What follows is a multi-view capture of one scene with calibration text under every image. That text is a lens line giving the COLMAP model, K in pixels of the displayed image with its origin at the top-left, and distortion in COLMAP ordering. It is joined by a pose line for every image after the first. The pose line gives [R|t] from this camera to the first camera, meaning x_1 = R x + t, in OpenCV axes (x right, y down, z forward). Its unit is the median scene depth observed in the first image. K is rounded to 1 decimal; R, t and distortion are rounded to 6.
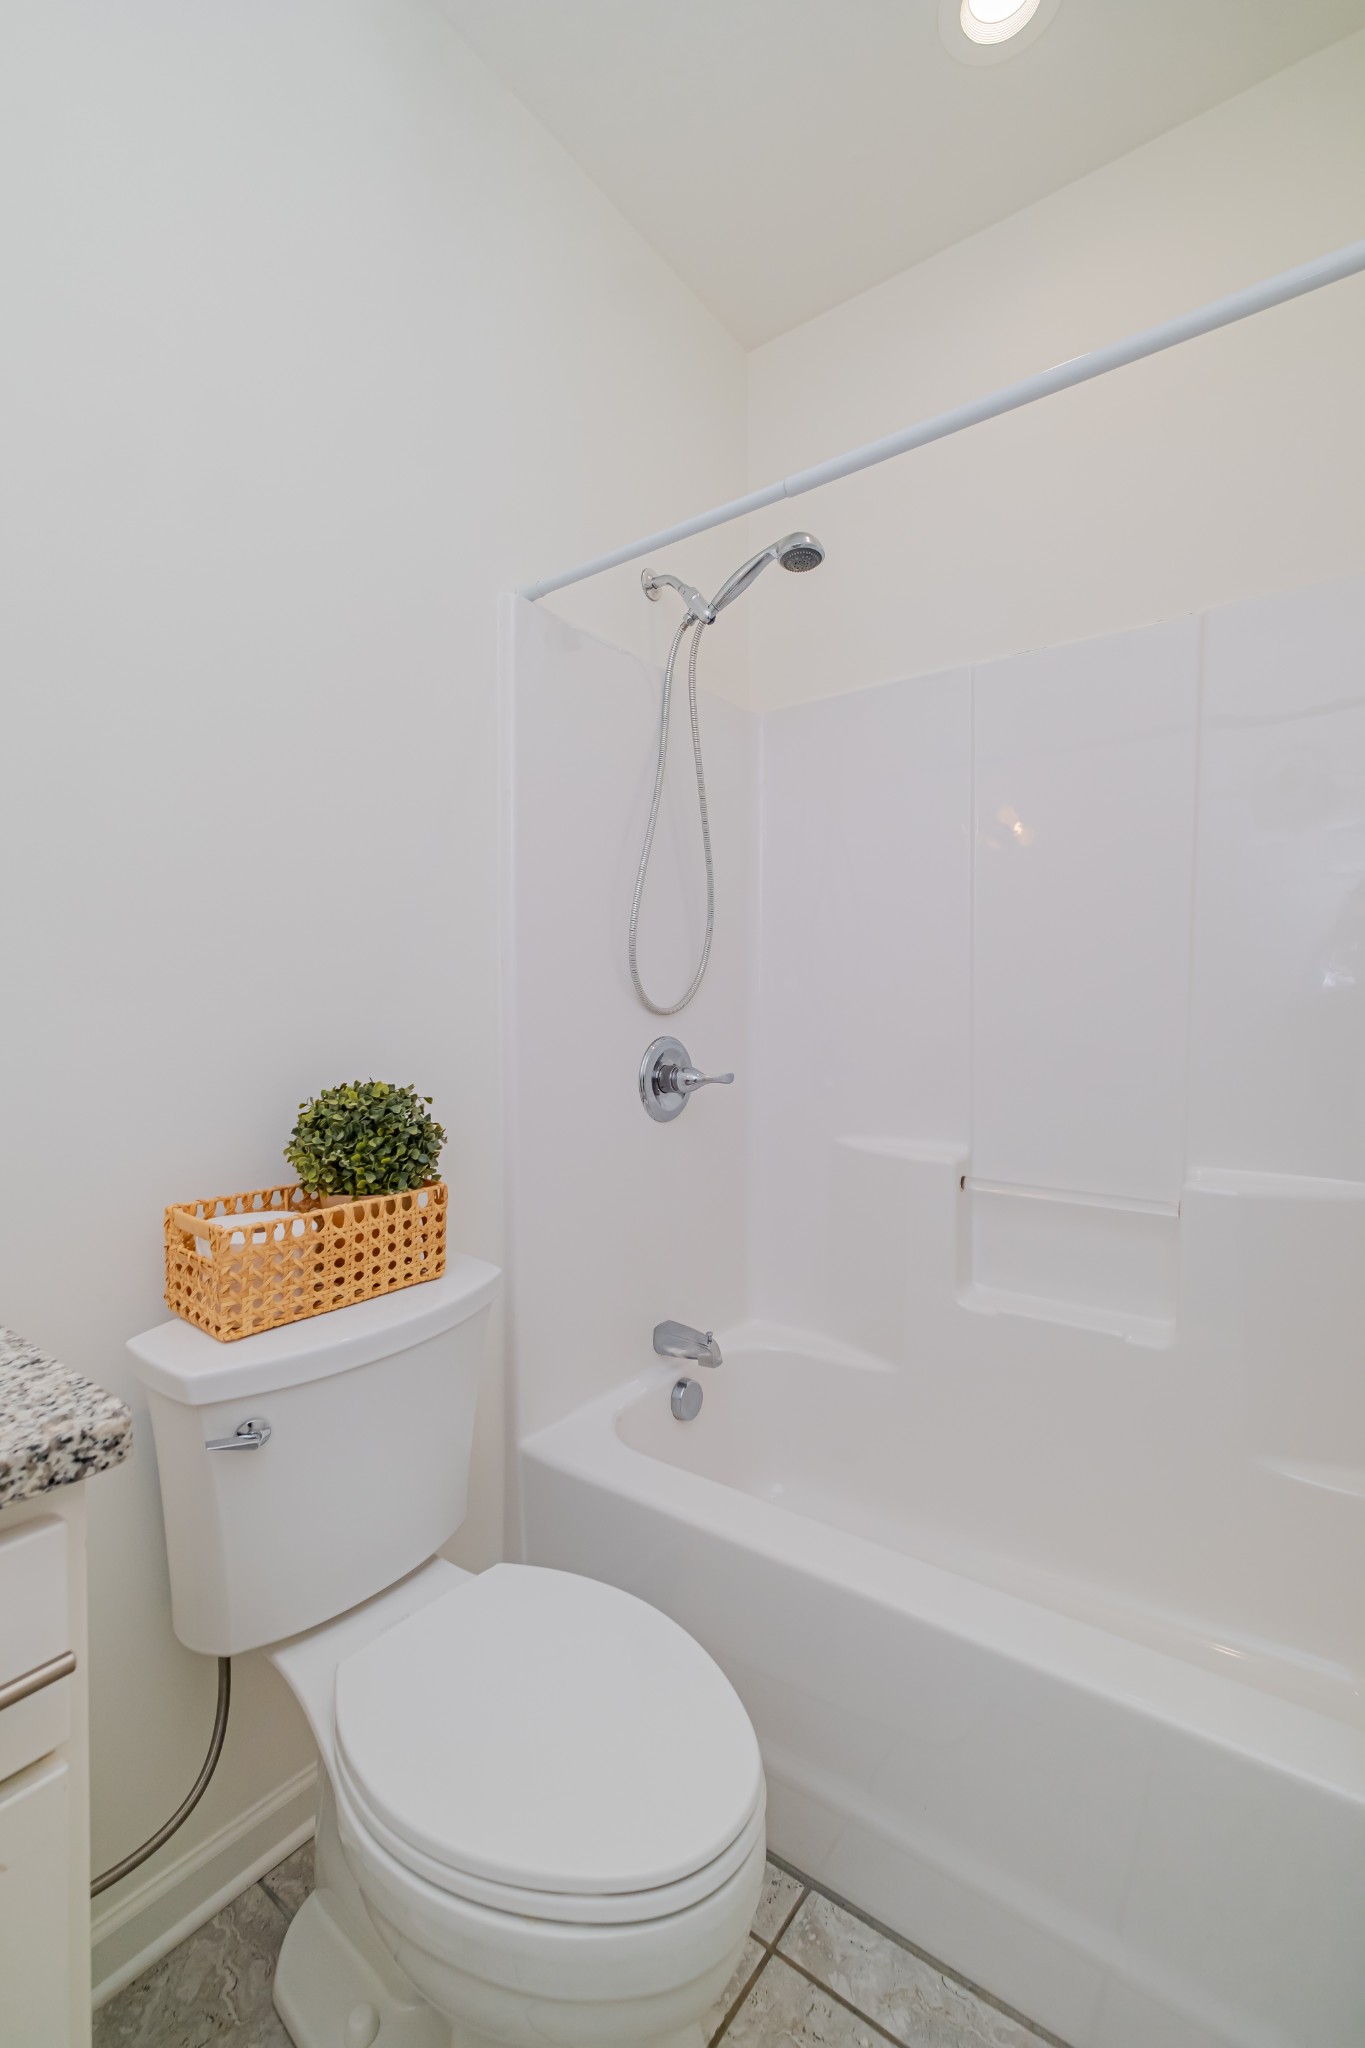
lens RADIAL K [[887.6, 0, 682.3], [0, 887.6, 1015.9], [0, 0, 1]] dist [0.000294, -0.000323]
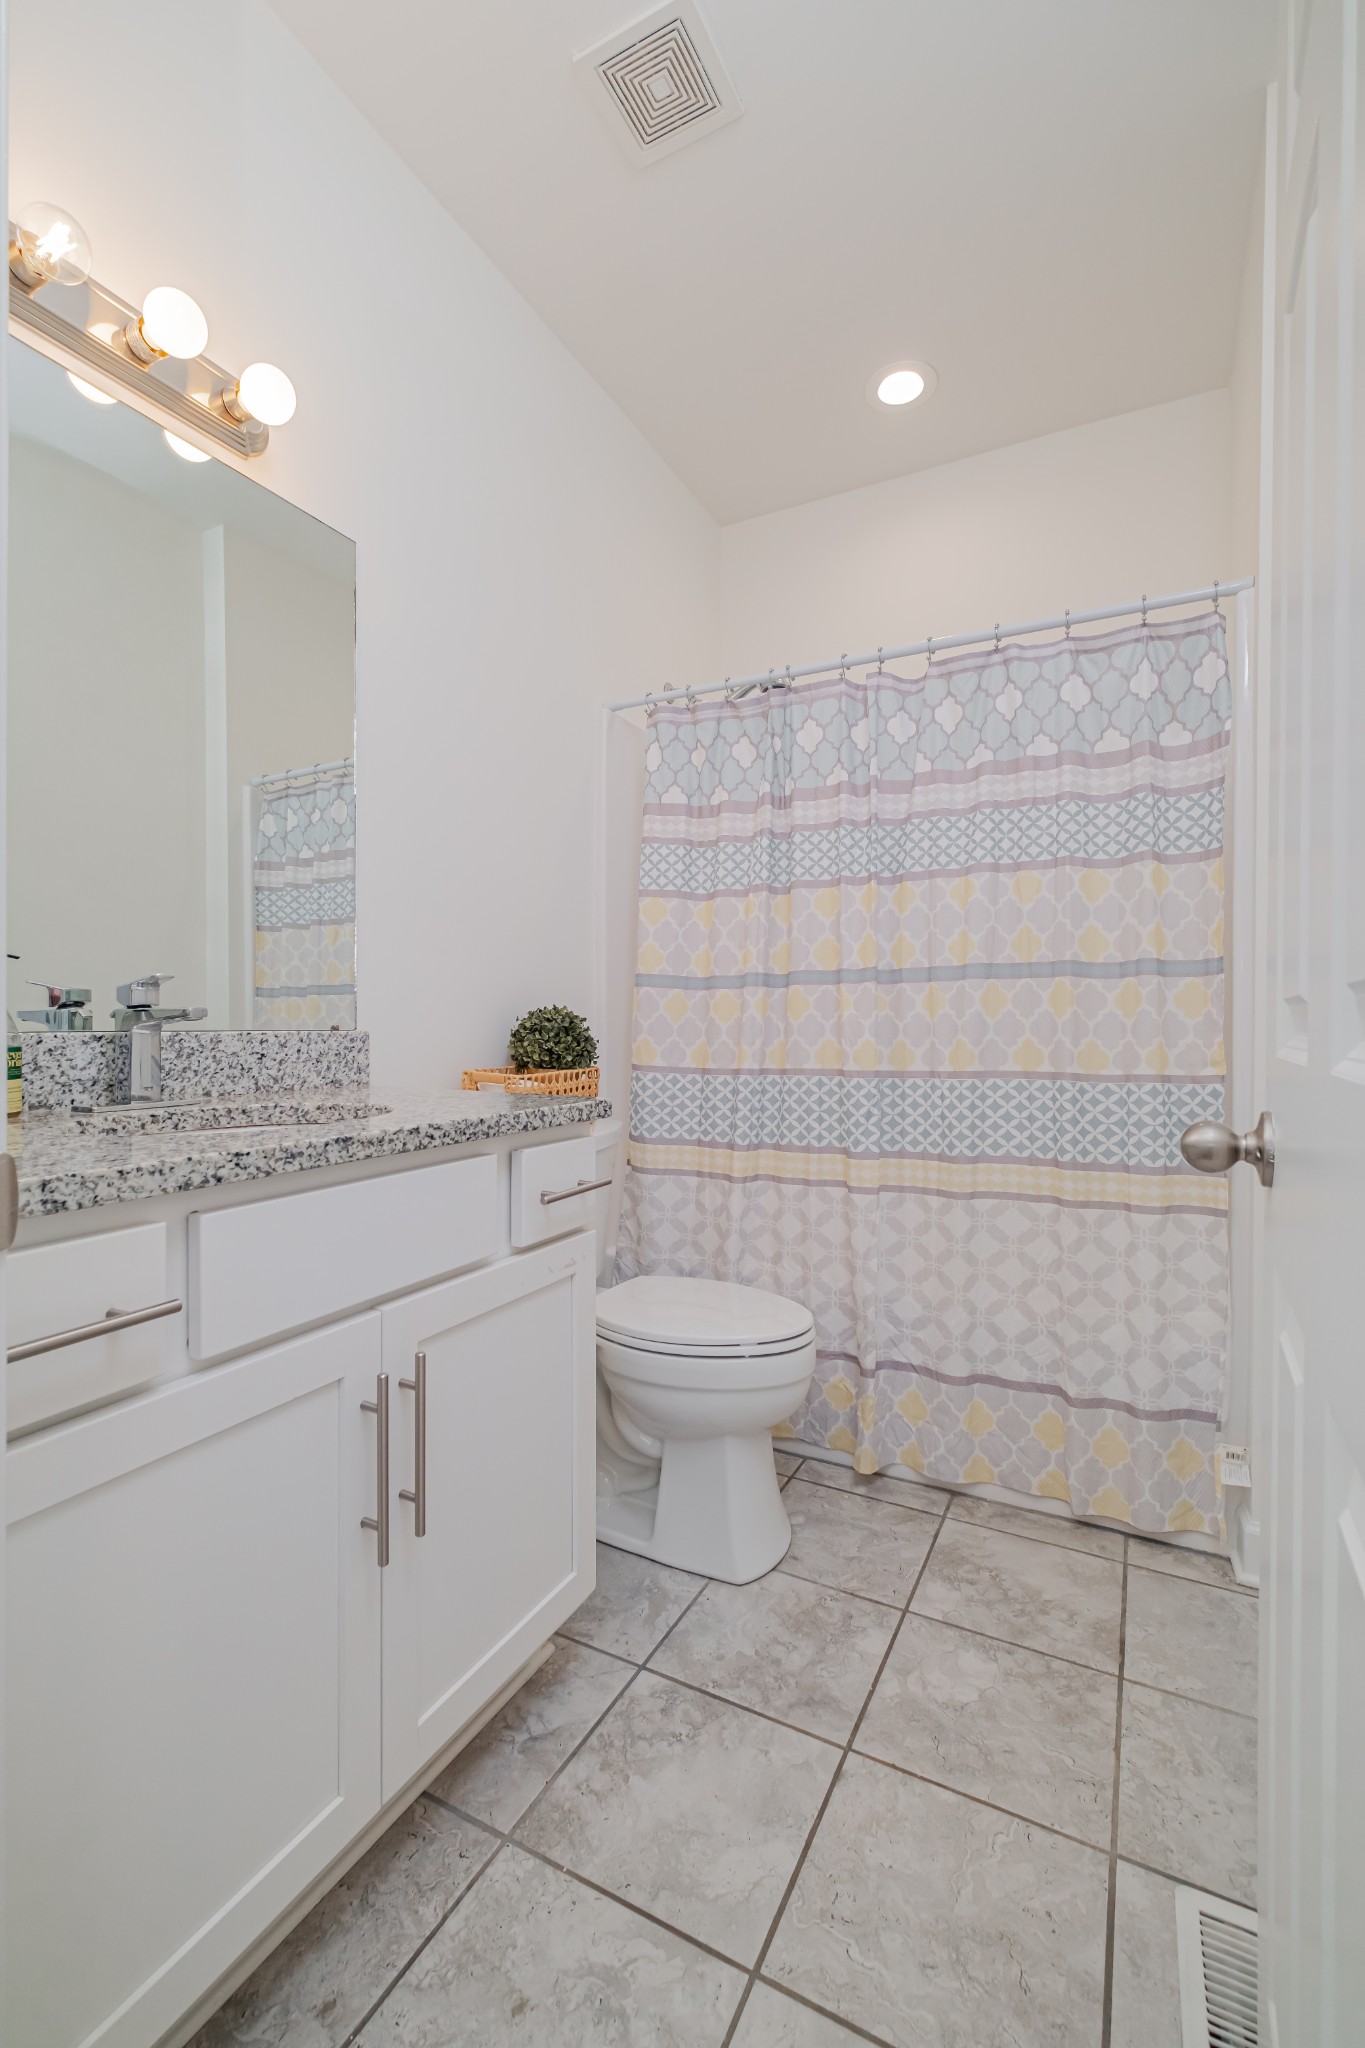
lens RADIAL K [[887.6, 0, 683.2], [0, 887.6, 1026.9], [0, 0, 1]] dist [0.000294, -0.000323]
pose [[0.986565, 0.003113, 0.163339, -0.415915], [-0.003336, 0.999994, 0.001090, 0.117199], [-0.163335, -0.001621, 0.986569, -0.784214]]
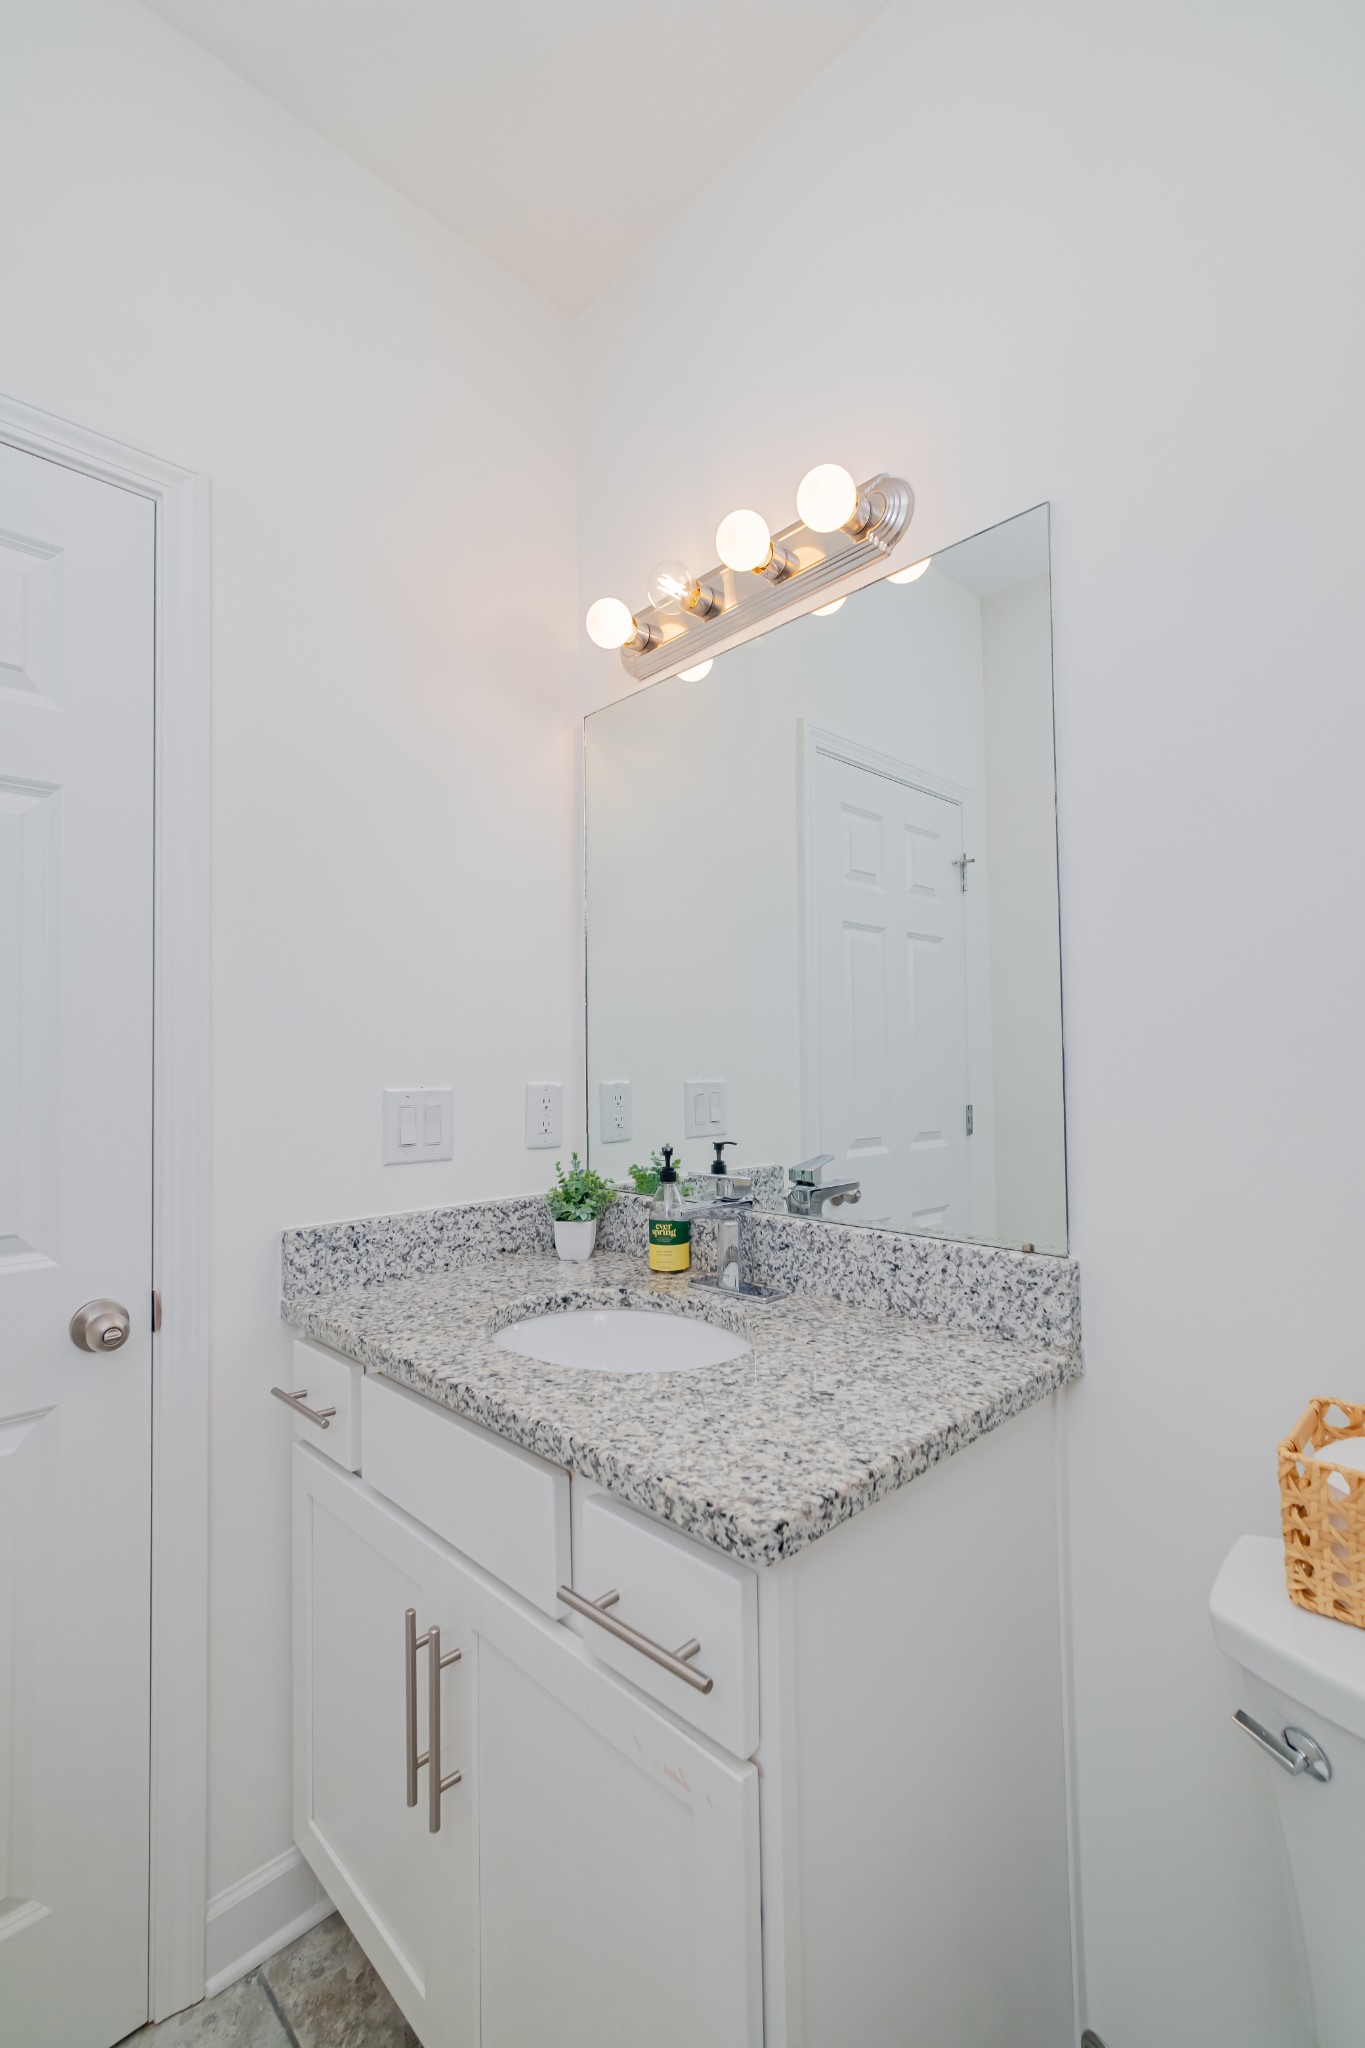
lens RADIAL K [[887.6, 0, 684.2], [0, 887.6, 1032.5], [0, 0, 1]] dist [0.000294, -0.000323]
pose [[-0.145338, -0.032598, -0.988845, 0.289960], [0.006736, 0.999401, -0.033936, -0.085149], [0.989359, -0.011593, -0.145032, 0.533302]]
